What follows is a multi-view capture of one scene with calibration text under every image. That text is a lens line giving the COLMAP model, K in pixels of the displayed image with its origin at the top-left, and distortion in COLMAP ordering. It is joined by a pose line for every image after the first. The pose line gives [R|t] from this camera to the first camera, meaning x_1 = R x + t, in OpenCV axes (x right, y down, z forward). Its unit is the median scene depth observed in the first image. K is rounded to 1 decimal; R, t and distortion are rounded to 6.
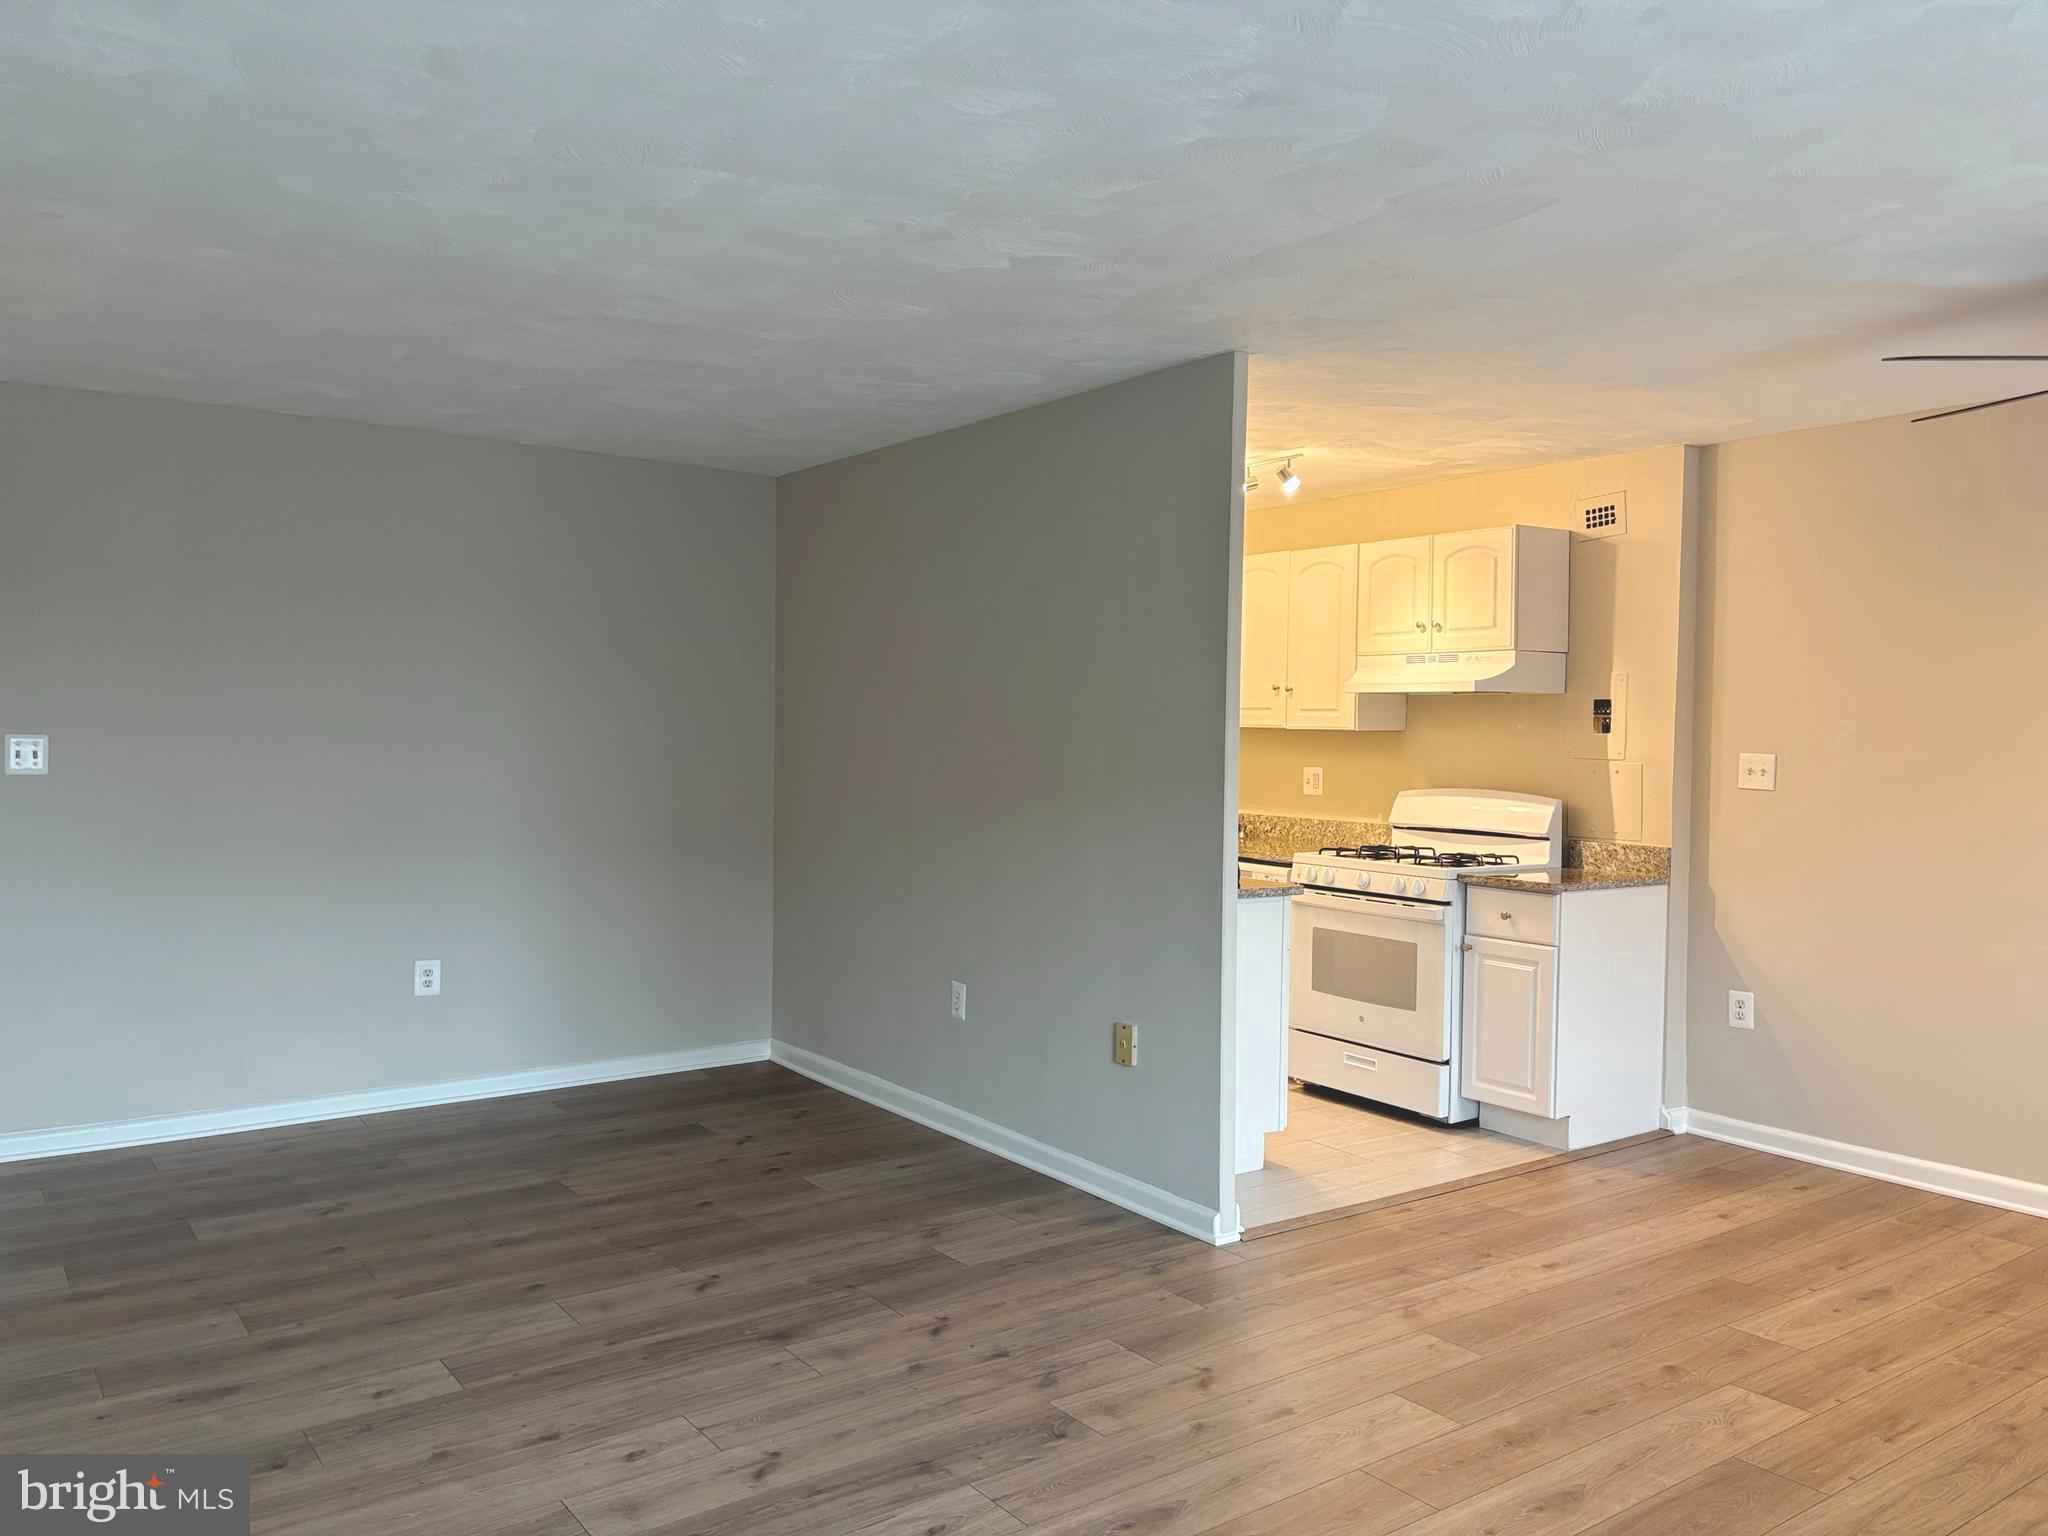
lens RADIAL K [[1539.6, 0, 1024.0], [0, 1539.6, 768.0], [0, 0, 1]] dist [0.026286, -0.000395]
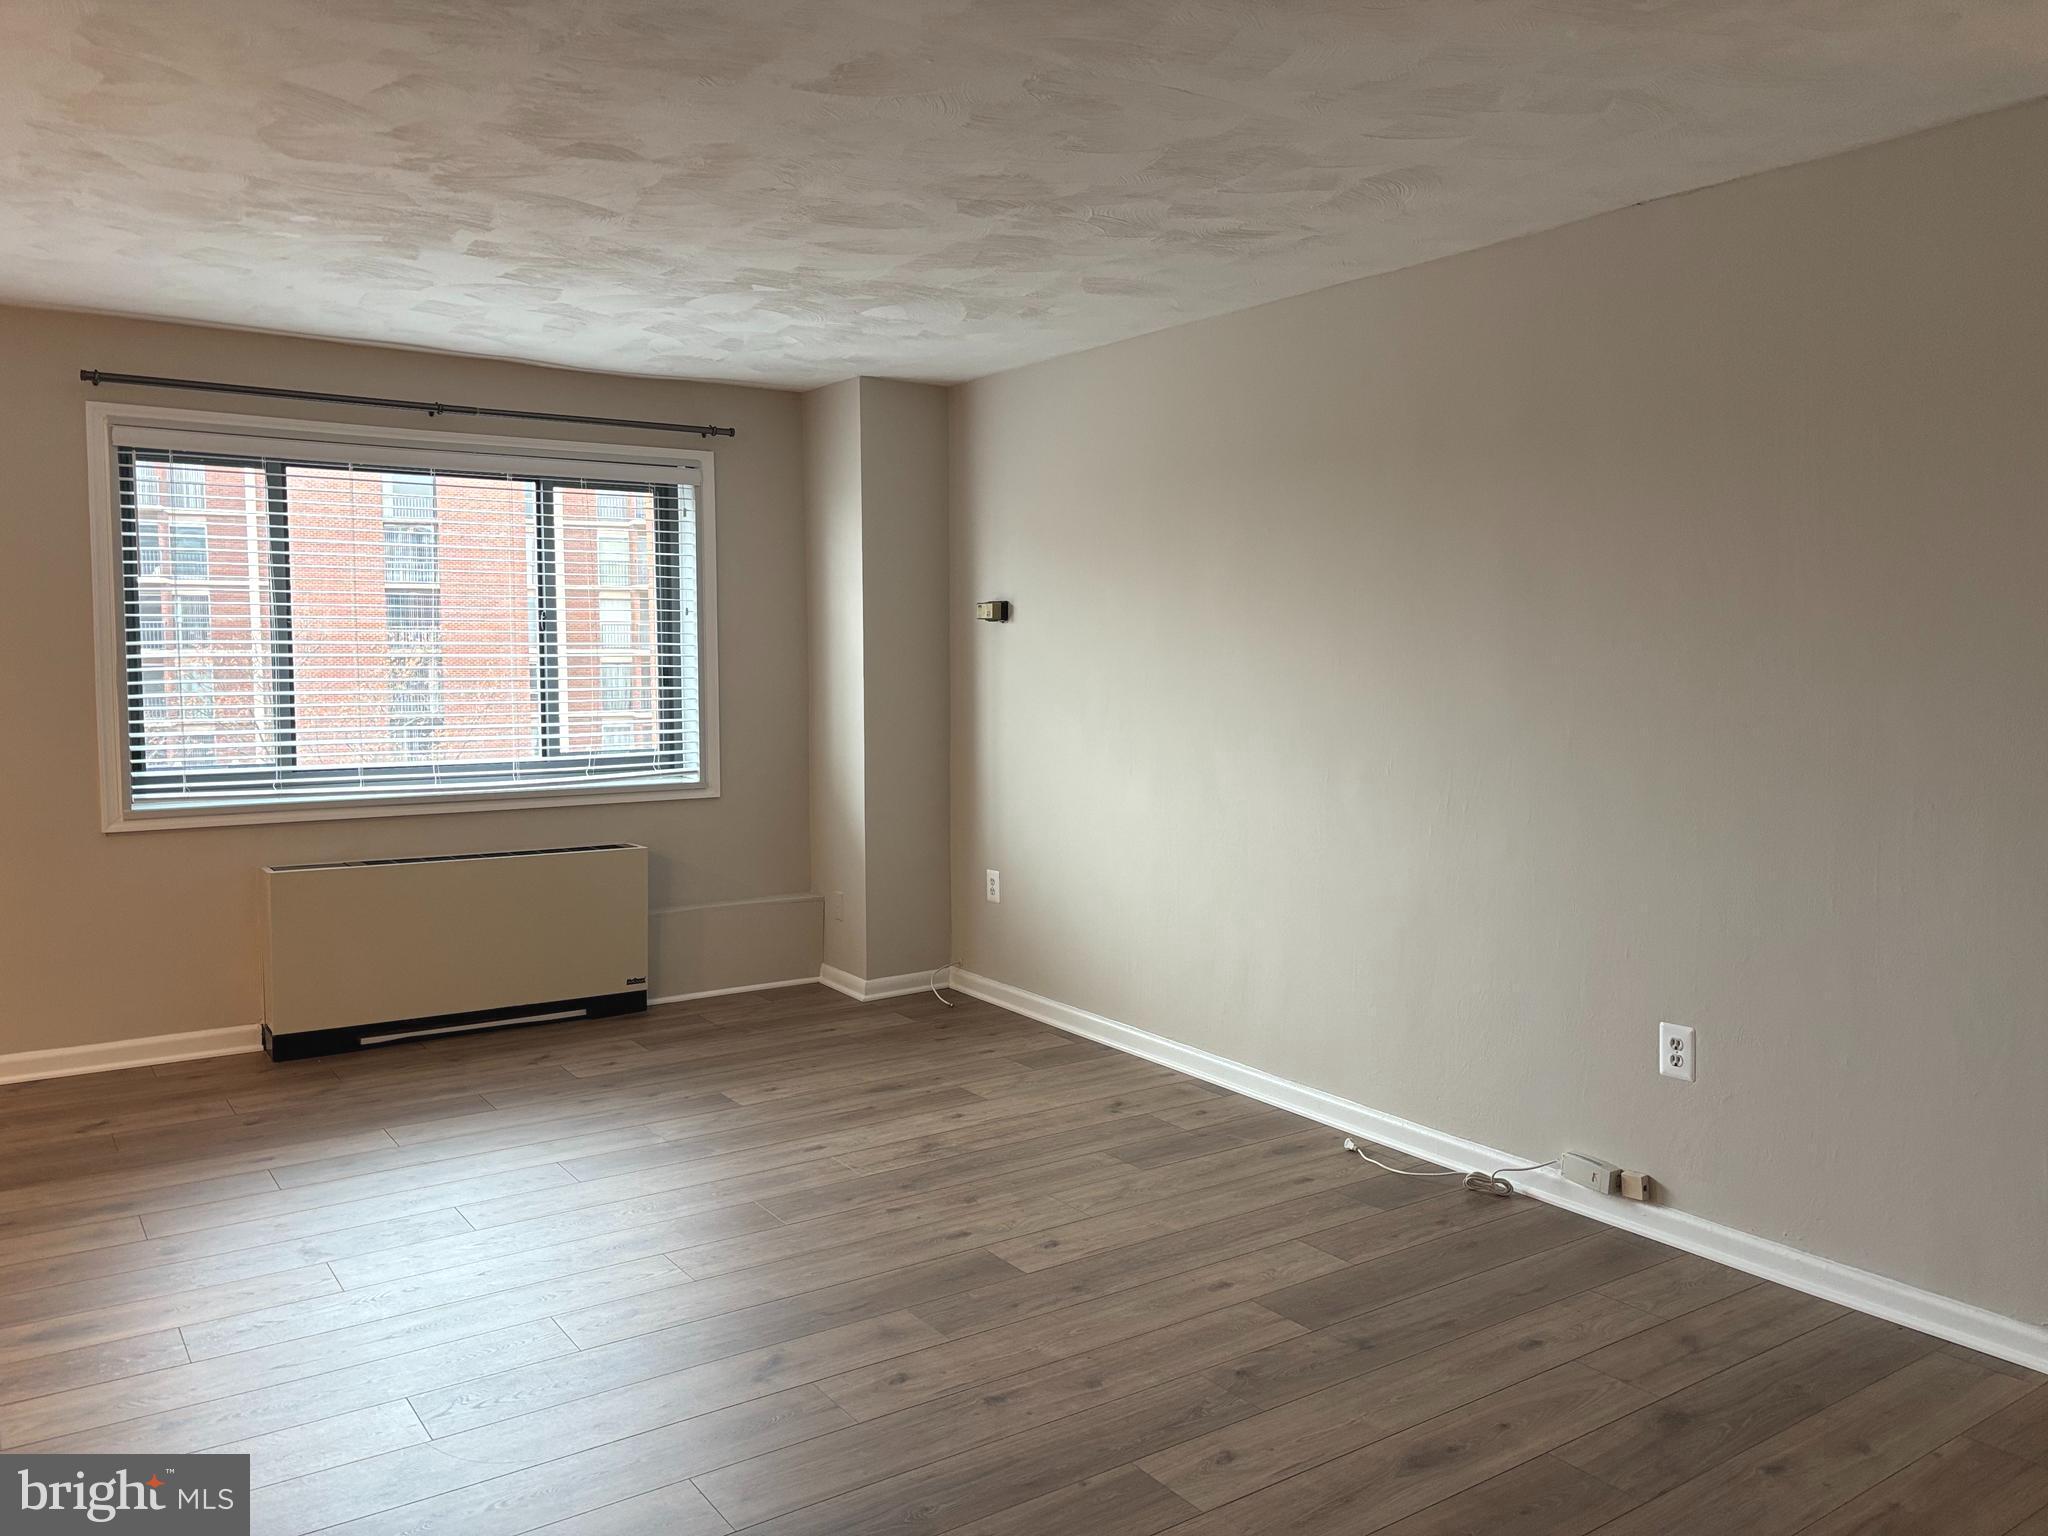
lens RADIAL K [[1539.6, 0, 1024.0], [0, 1539.6, 768.0], [0, 0, 1]] dist [0.026286, -0.000395]
pose [[-0.999716, -0.011587, 0.020820, -0.299115], [-0.009446, 0.994927, 0.100152, -0.040764], [-0.021875, 0.099927, -0.994754, 1.675153]]
